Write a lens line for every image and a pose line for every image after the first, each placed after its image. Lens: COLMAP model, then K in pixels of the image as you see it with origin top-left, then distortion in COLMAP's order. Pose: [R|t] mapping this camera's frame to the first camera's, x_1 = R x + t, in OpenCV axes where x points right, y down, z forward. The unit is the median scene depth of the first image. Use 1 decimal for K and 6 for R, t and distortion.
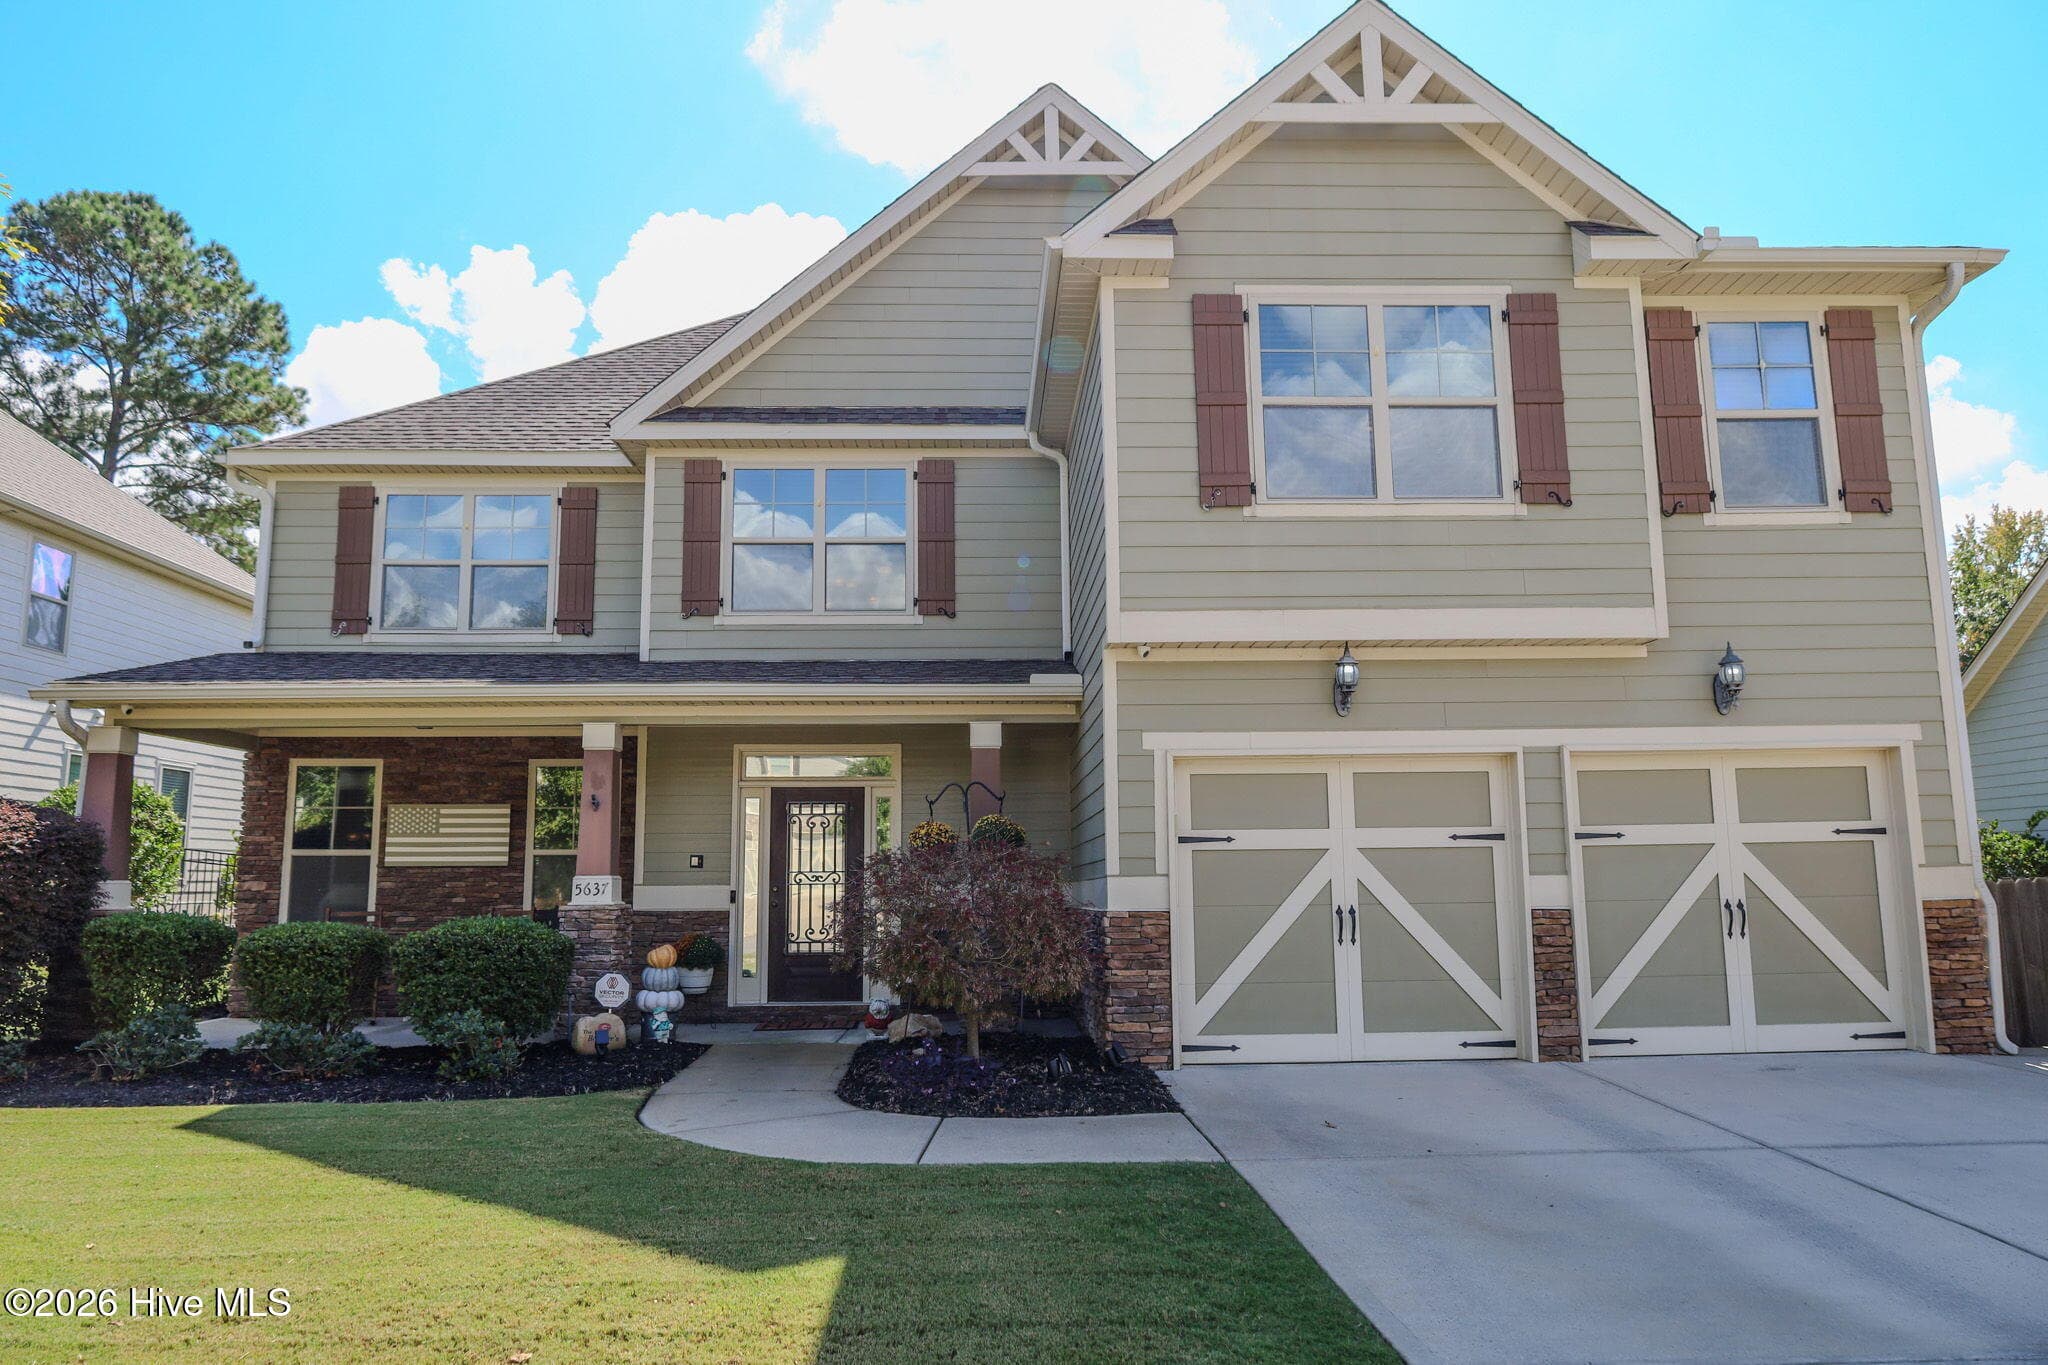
lens RADIAL K [[1379.8, 0, 1024.8], [0, 1379.8, 675.6], [0, 0, 1]] dist [-0.039475, 0.003750]
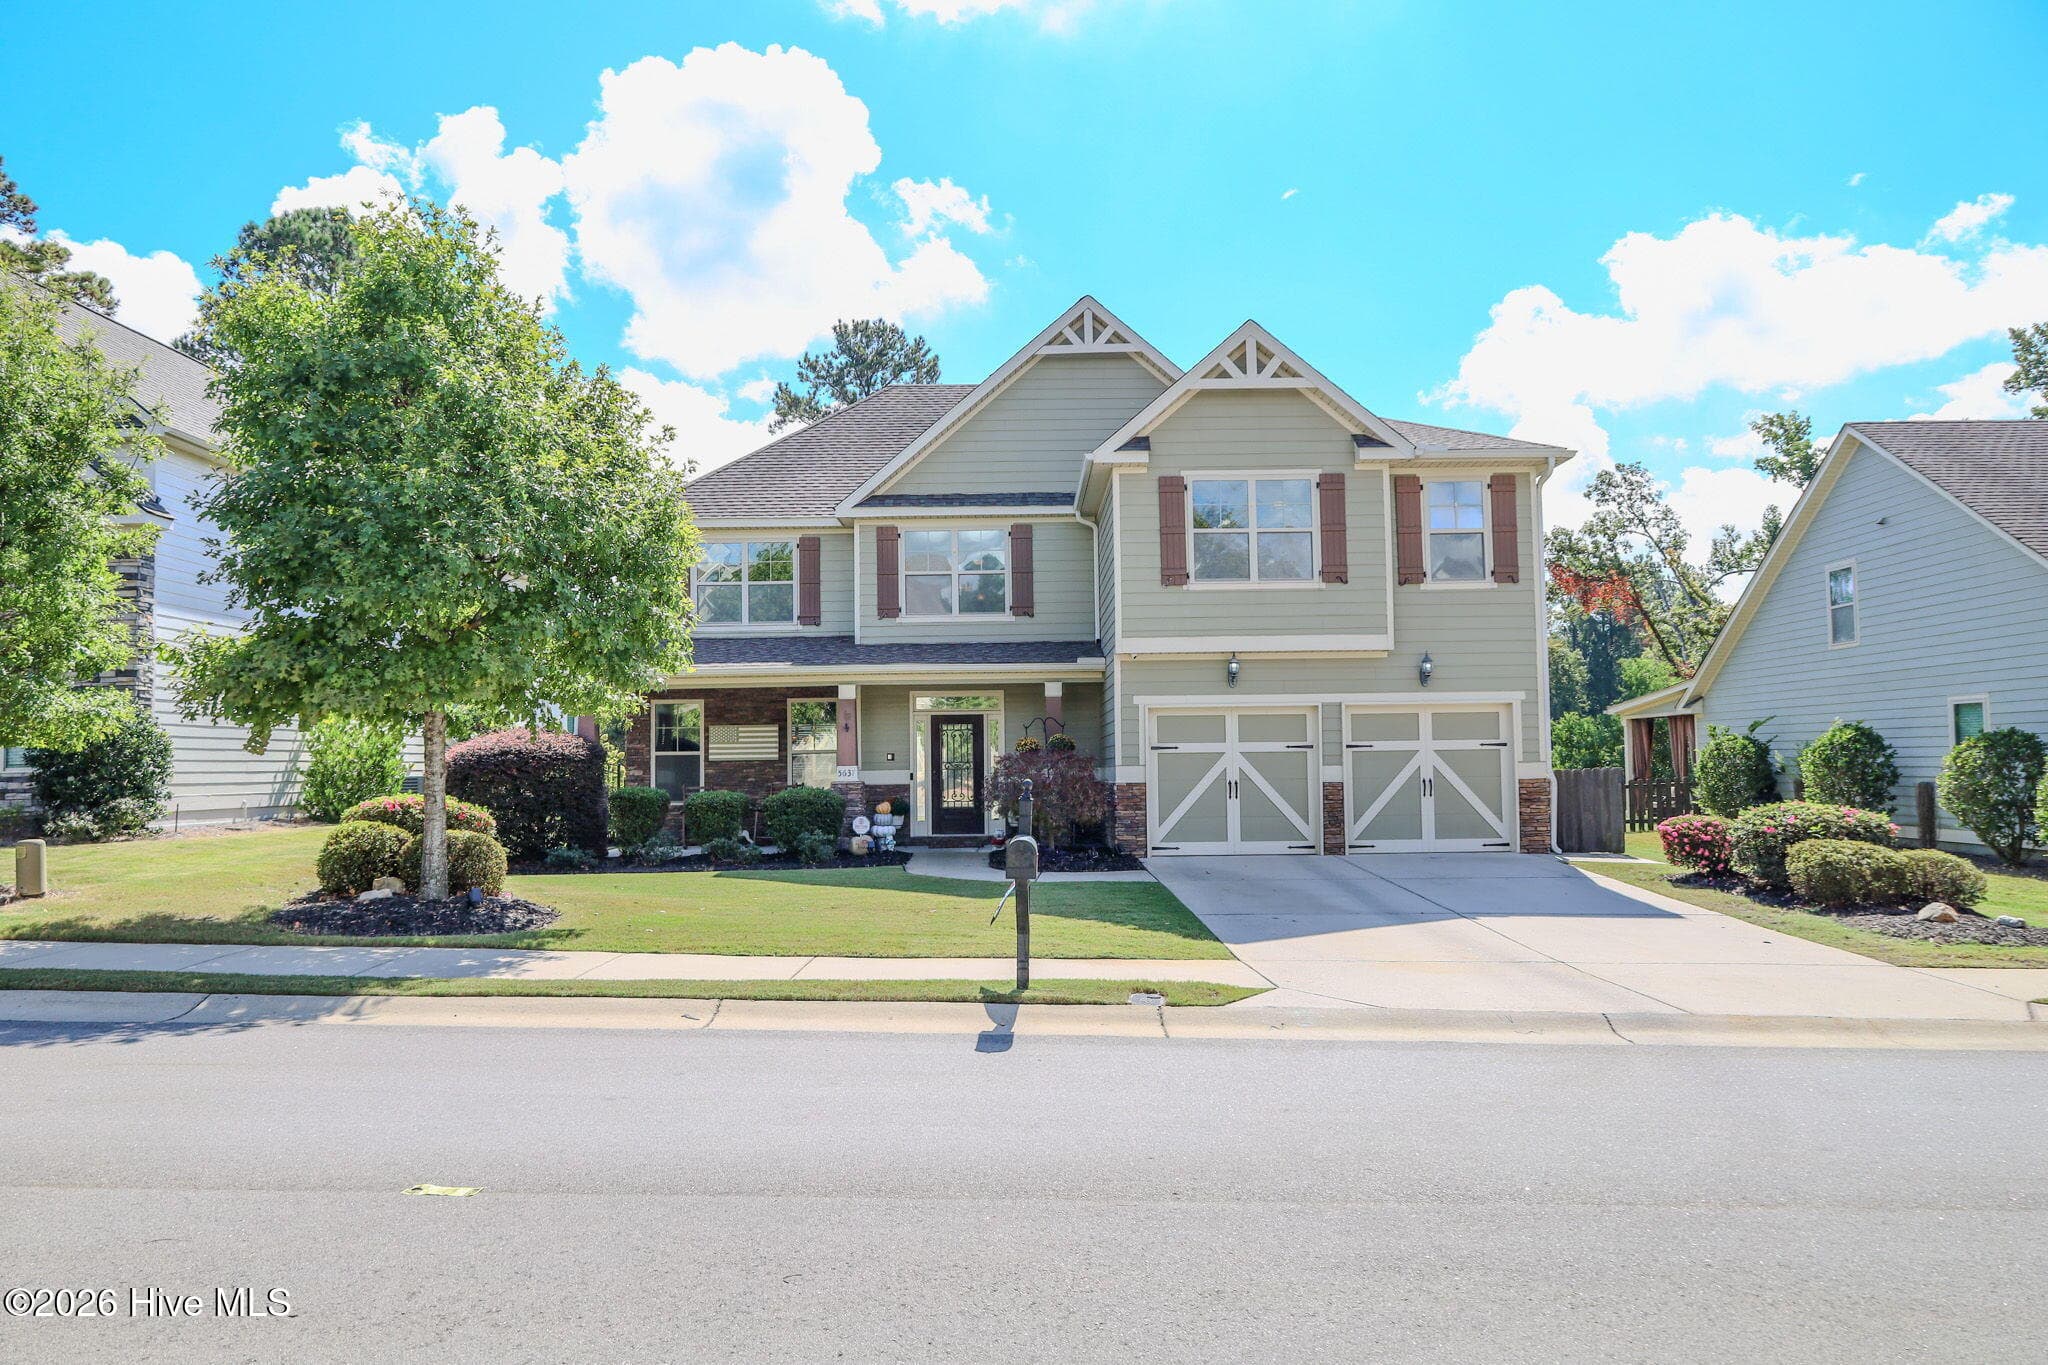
lens RADIAL K [[1382.2, 0, 1024.0], [0, 1382.2, 682.5], [0, 0, 1]] dist [-0.006794, 0.002470]
pose [[0.999541, -0.004260, -0.030004, -0.011101], [0.006994, 0.995769, 0.091625, -0.127313], [0.029486, -0.091793, 0.995341, -0.788509]]
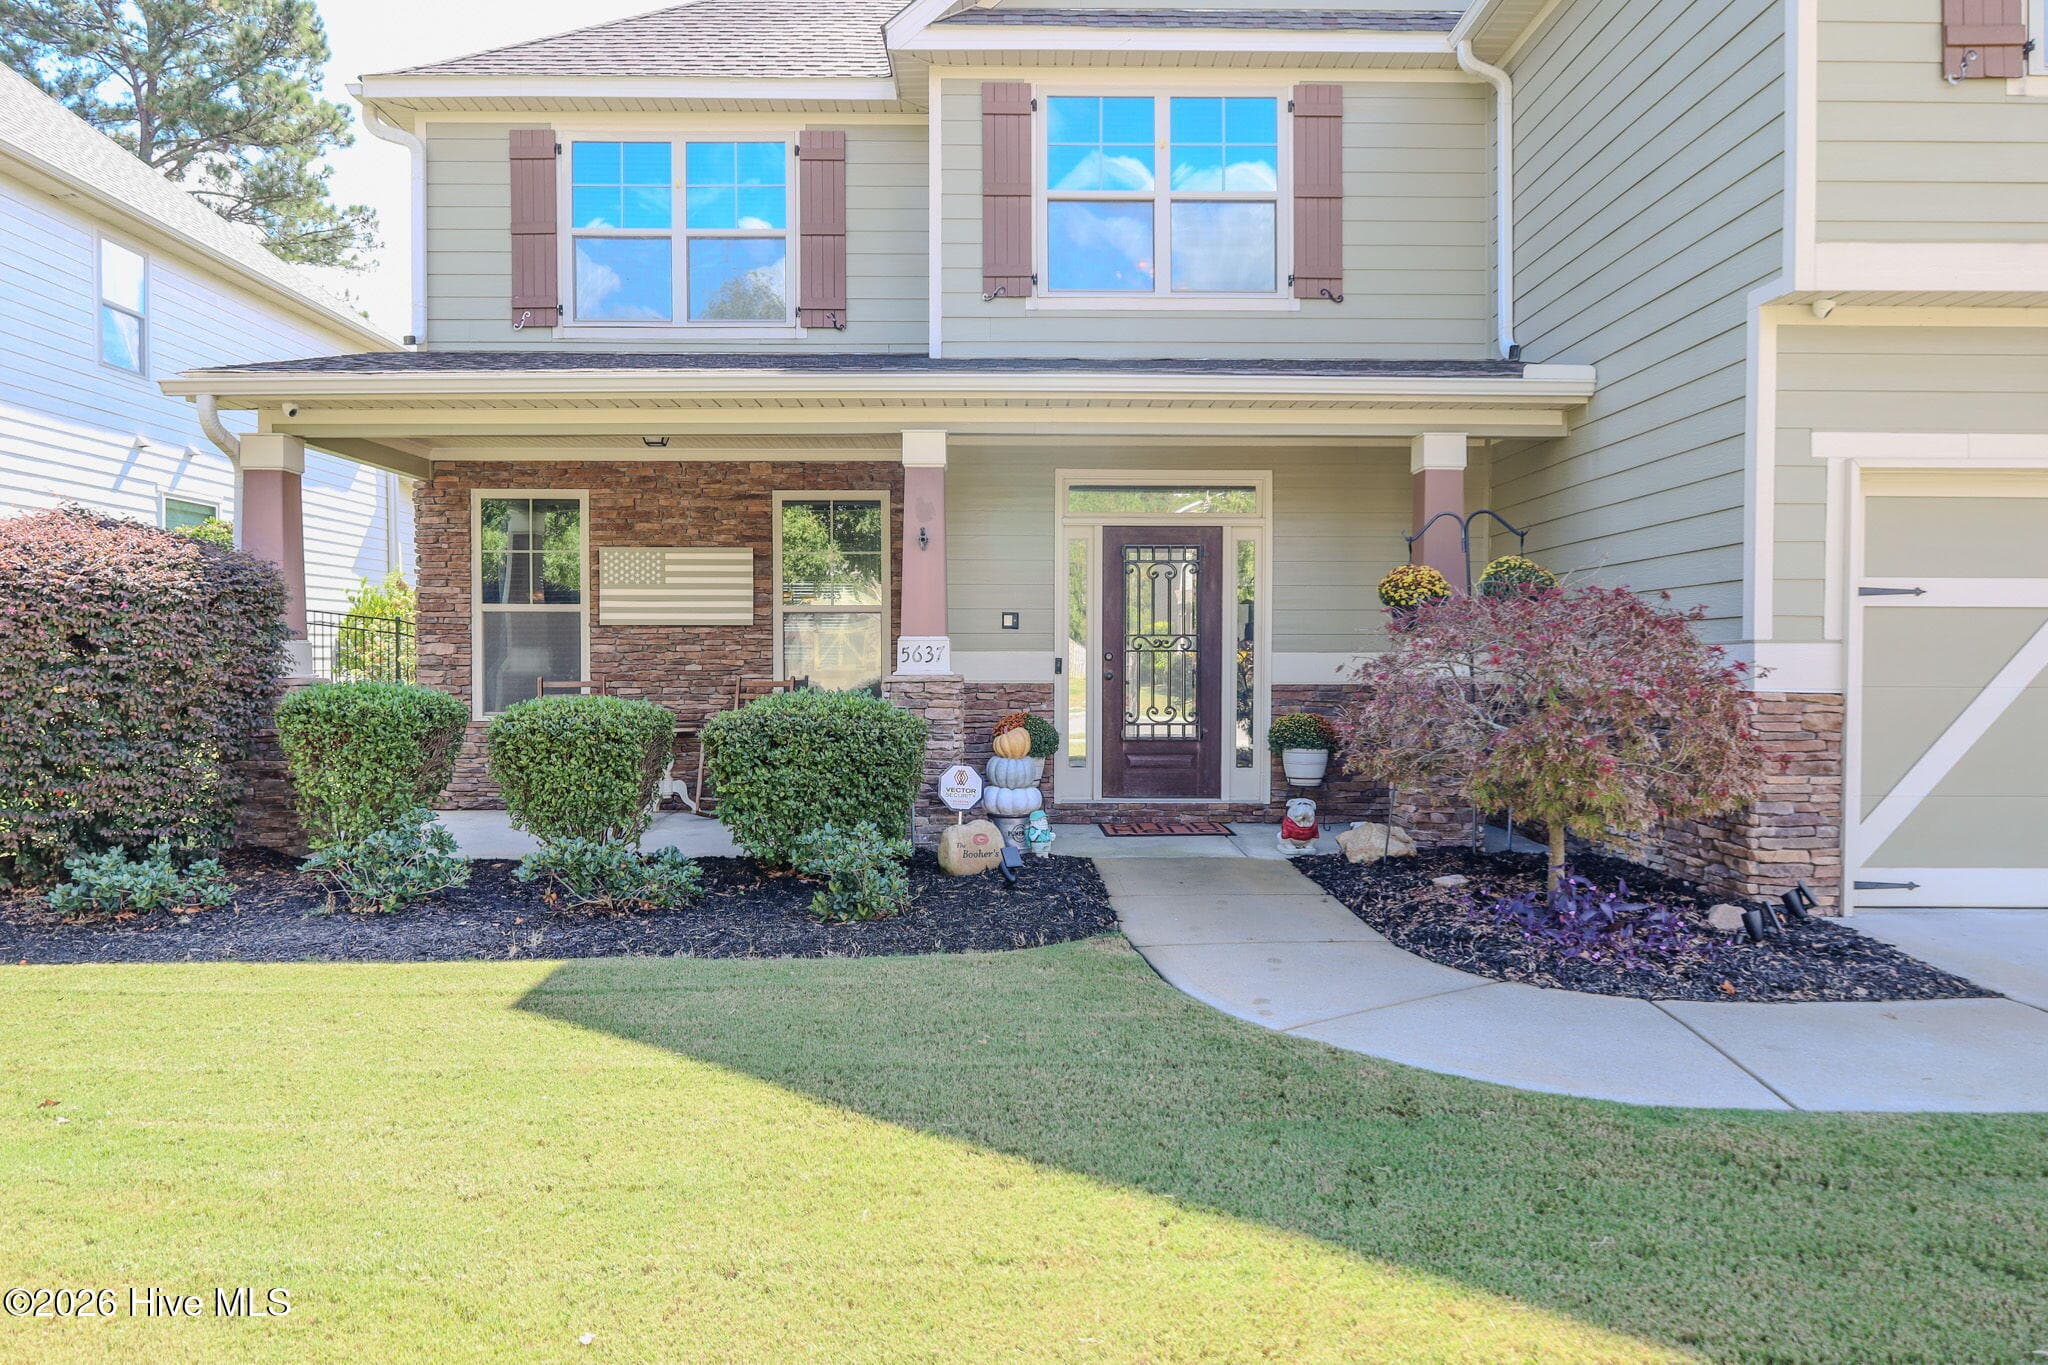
lens RADIAL K [[1389.4, 0, 999.4], [0, 1389.4, 699.1], [0, 0, 1]] dist [-0.032530, 0.003623]
pose [[0.999109, 0.012623, -0.040278, -0.216178], [-0.005217, 0.983849, 0.178925, 0.038787], [0.041886, -0.178556, 0.983038, 0.224061]]
